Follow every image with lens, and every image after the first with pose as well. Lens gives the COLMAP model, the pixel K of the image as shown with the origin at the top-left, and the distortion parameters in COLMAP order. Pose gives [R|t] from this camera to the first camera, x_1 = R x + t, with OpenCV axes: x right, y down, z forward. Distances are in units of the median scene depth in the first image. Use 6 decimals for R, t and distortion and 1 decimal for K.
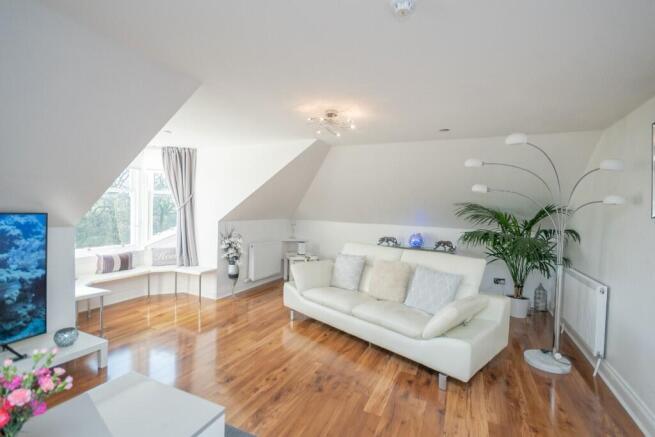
lens RADIAL K [[286.8, 0, 327.5], [0, 286.8, 218.5], [0, 0, 1]] dist [-0.014505, 0.000025]
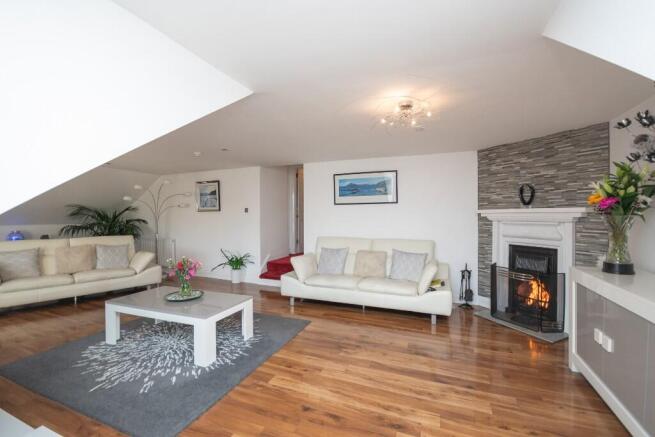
lens RADIAL K [[286.8, 0, 327.5], [0, 286.8, 218.5], [0, 0, 1]] dist [-0.014505, 0.000025]
pose [[-0.081955, -0.038287, 0.995900, -1.037691], [0.032787, 0.998617, 0.041089, -0.002216], [-0.996097, 0.036020, -0.080587, -0.104389]]
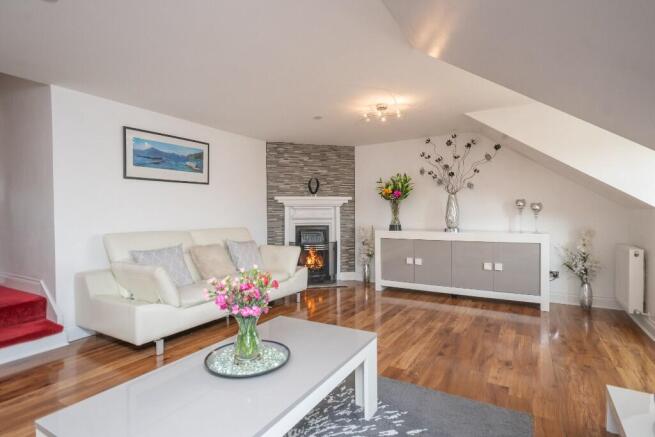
lens RADIAL K [[337.8, 0, 327.5], [0, 337.8, 218.5], [0, 0, 1]] dist [-0.001341, -0.000034]
pose [[-0.996036, -0.024670, 0.085466, -0.386144], [-0.019978, 0.998268, 0.055327, 0.035001], [-0.086683, 0.053401, -0.994804, 0.587547]]
